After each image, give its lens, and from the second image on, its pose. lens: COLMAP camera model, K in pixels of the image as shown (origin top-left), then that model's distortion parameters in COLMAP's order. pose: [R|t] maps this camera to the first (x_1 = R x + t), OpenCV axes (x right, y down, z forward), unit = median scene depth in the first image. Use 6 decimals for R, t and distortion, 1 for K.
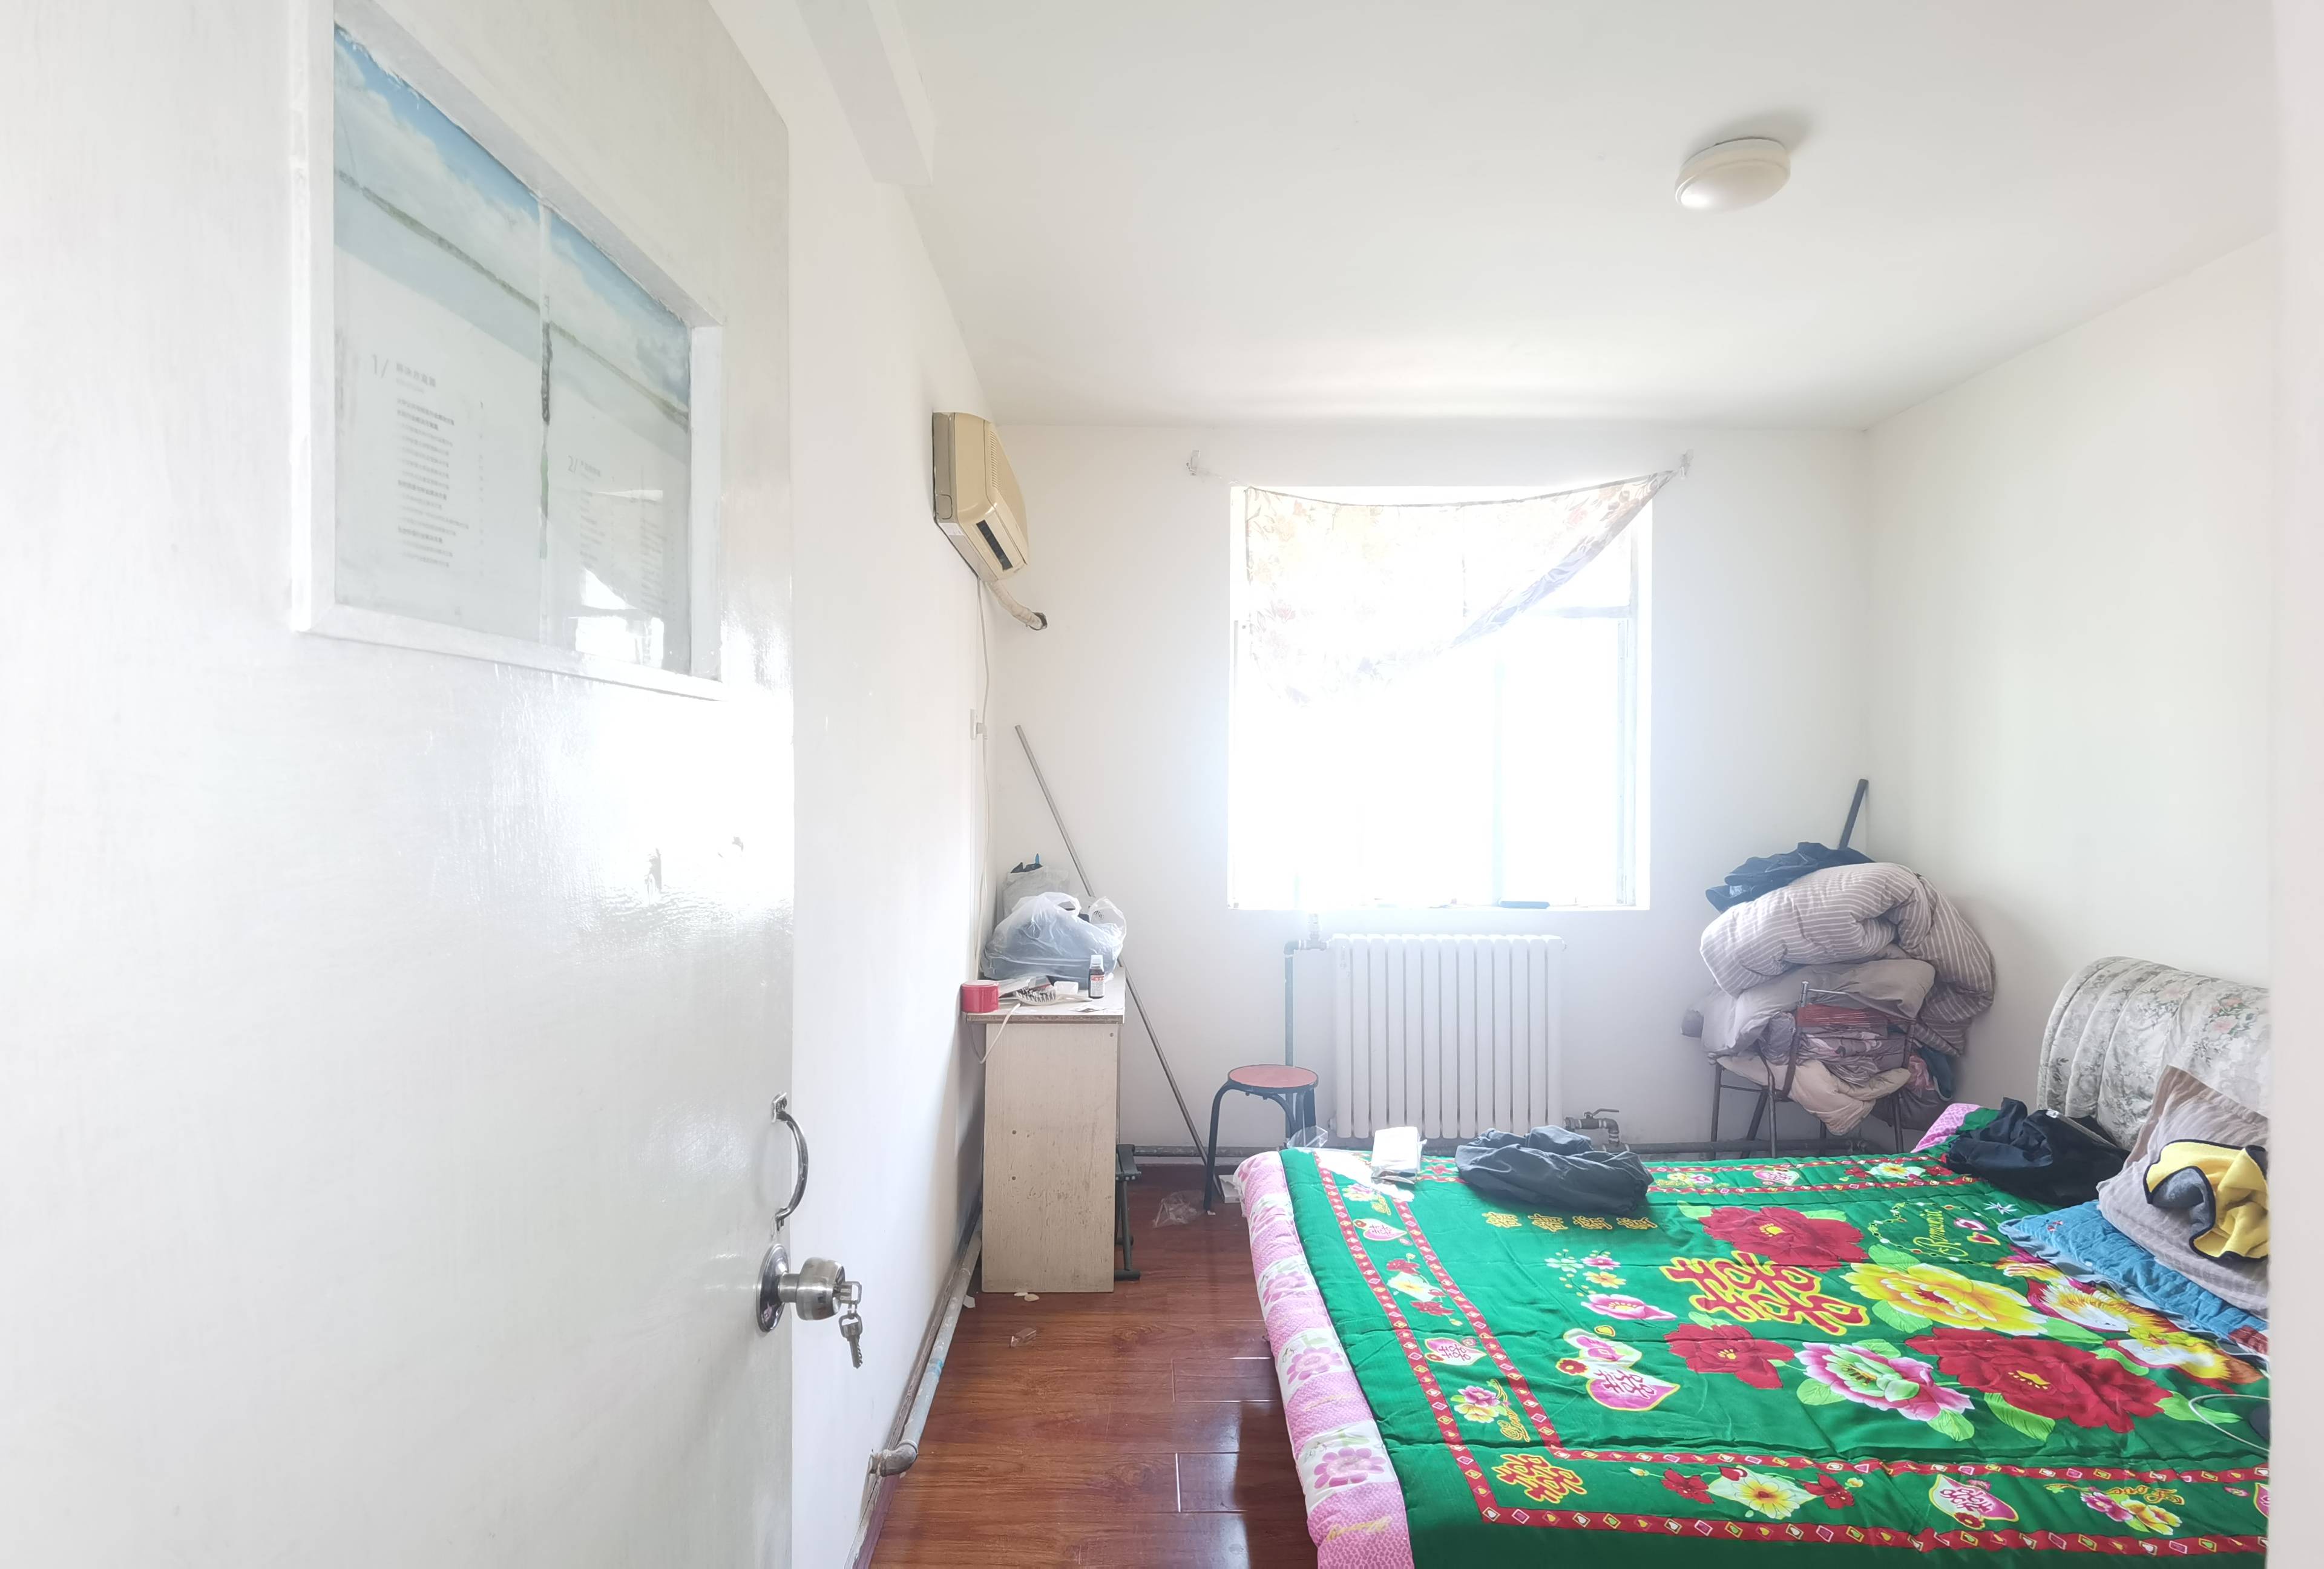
lens RADIAL K [[1177.7, 0, 1133.1], [0, 1177.7, 791.6], [0, 0, 1]] dist [-0.021357, 0.010493]
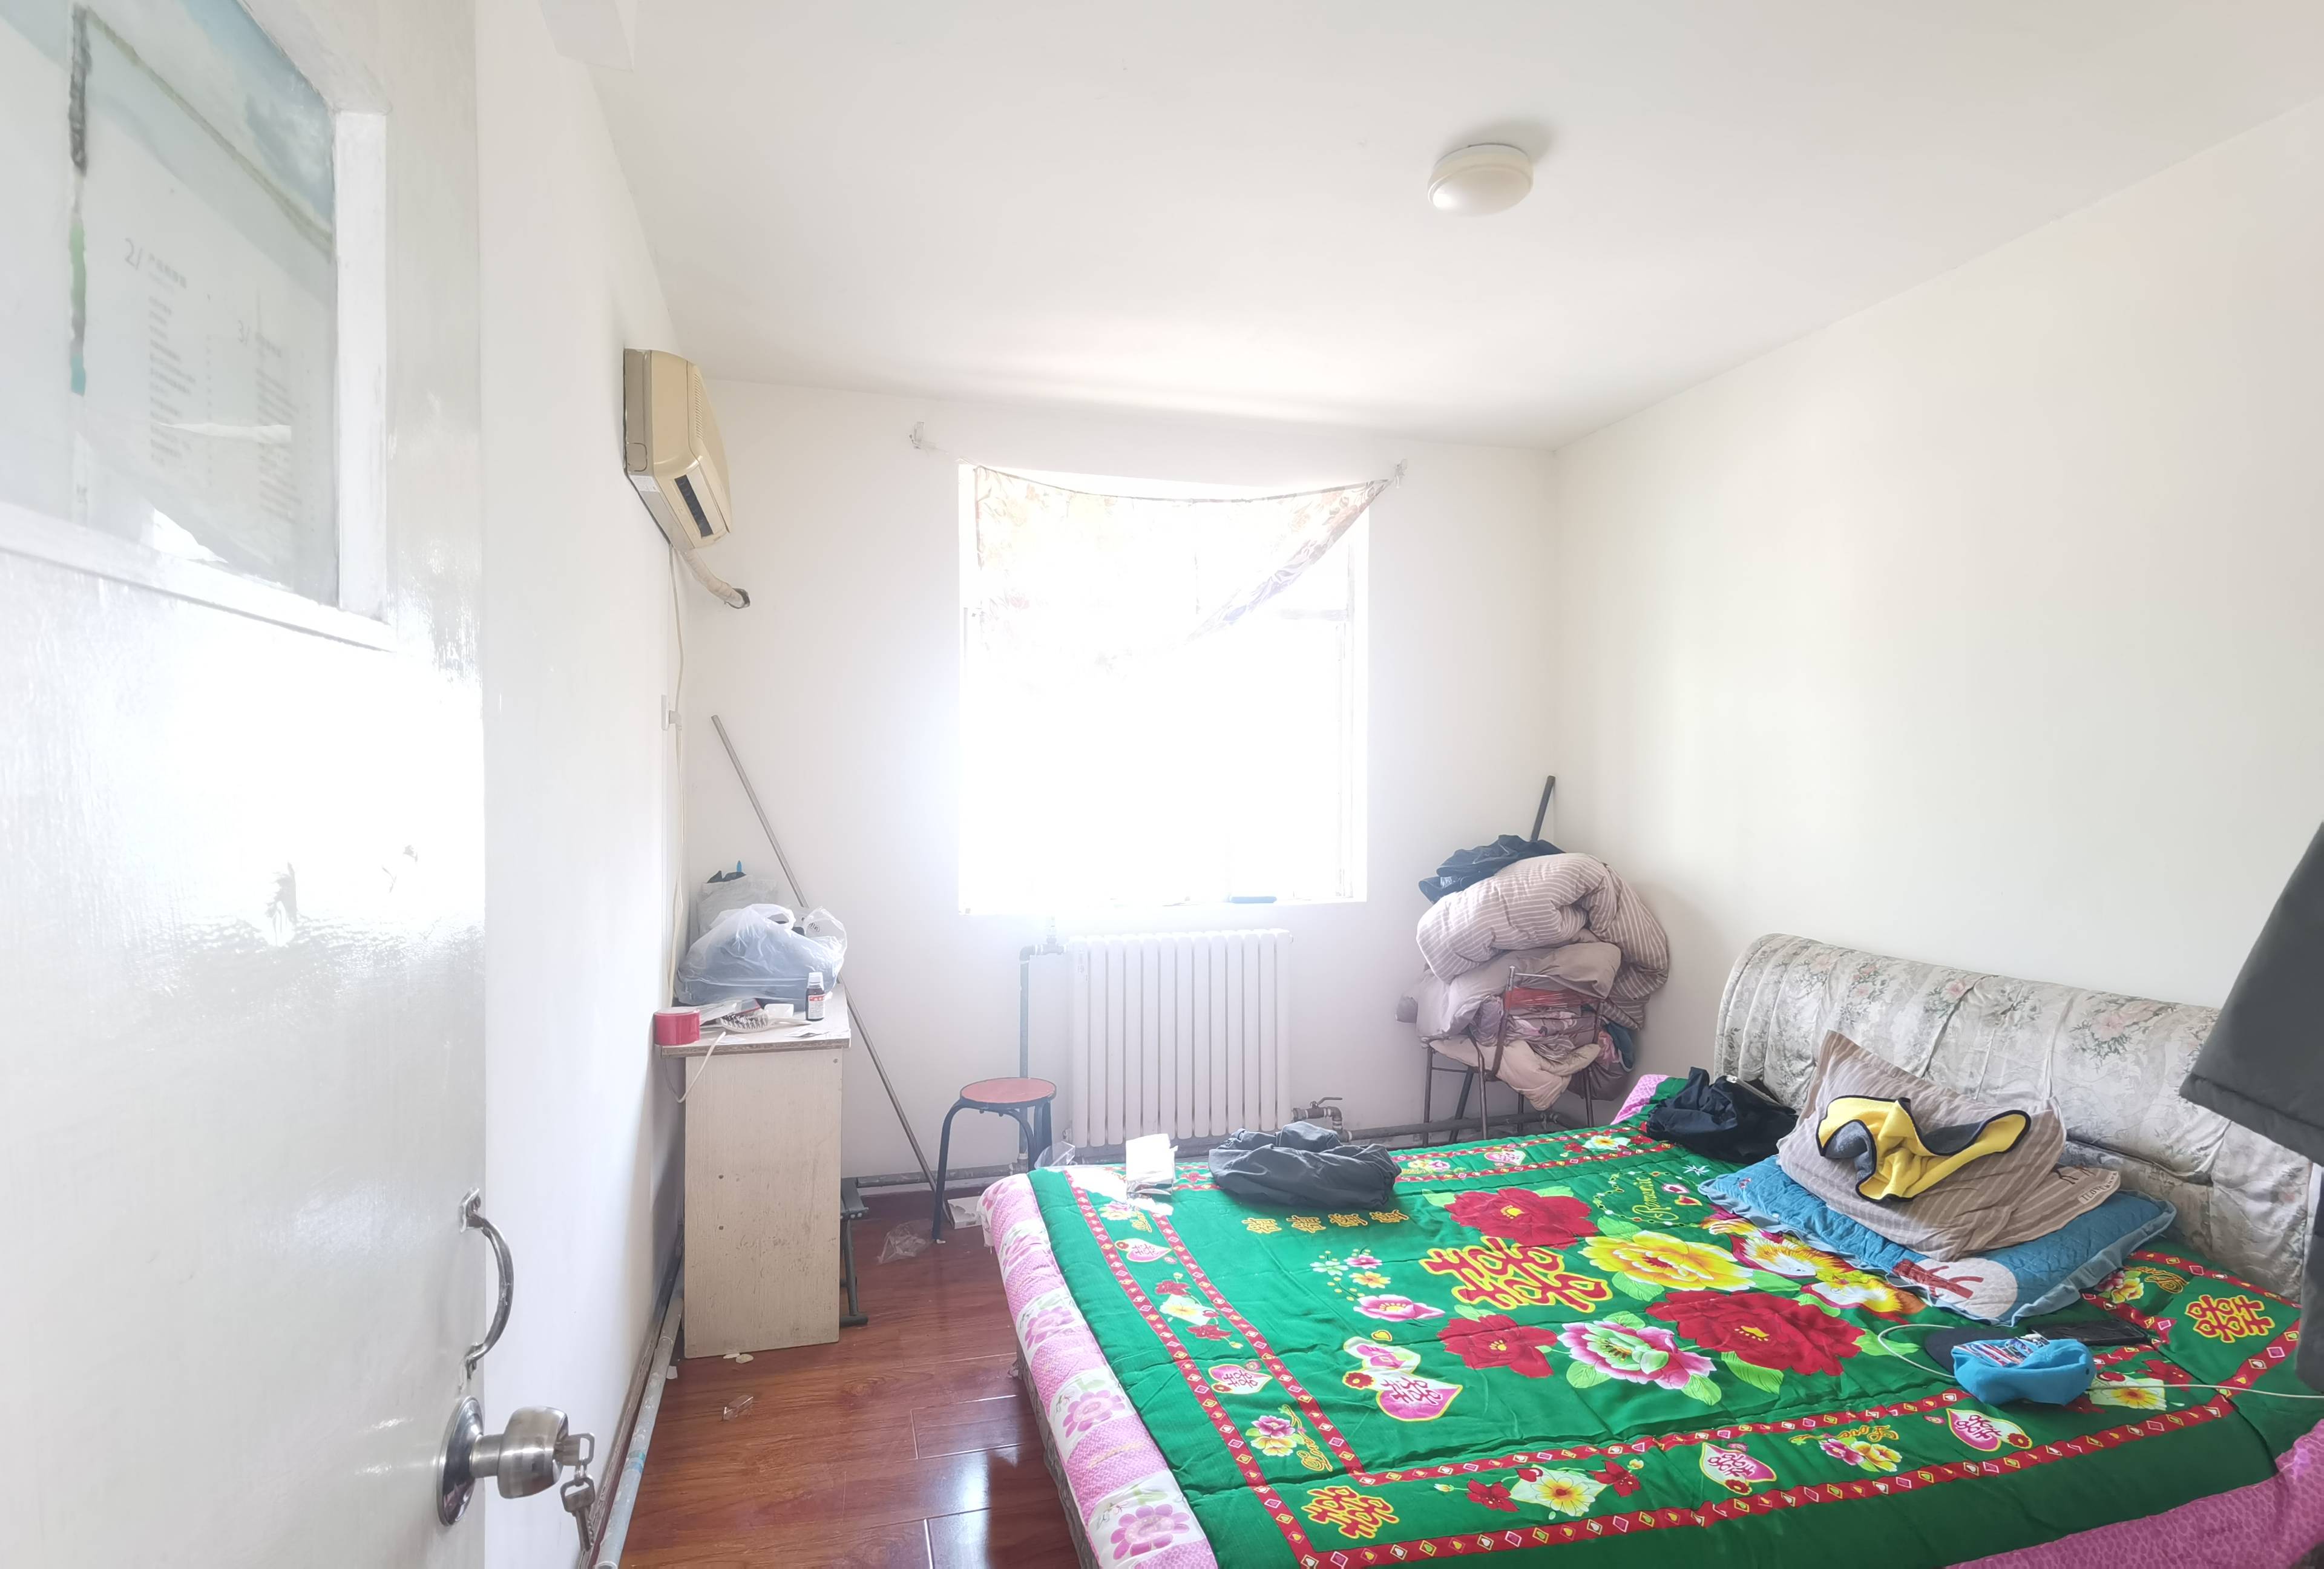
lens RADIAL K [[1177.7, 0, 1133.1], [0, 1177.7, 791.6], [0, 0, 1]] dist [-0.021357, 0.010493]
pose [[0.965687, -0.005383, 0.259652, -0.049509], [0.005991, 0.999981, -0.001551, 0.005336], [-0.259639, 0.003053, 0.965701, 0.102910]]
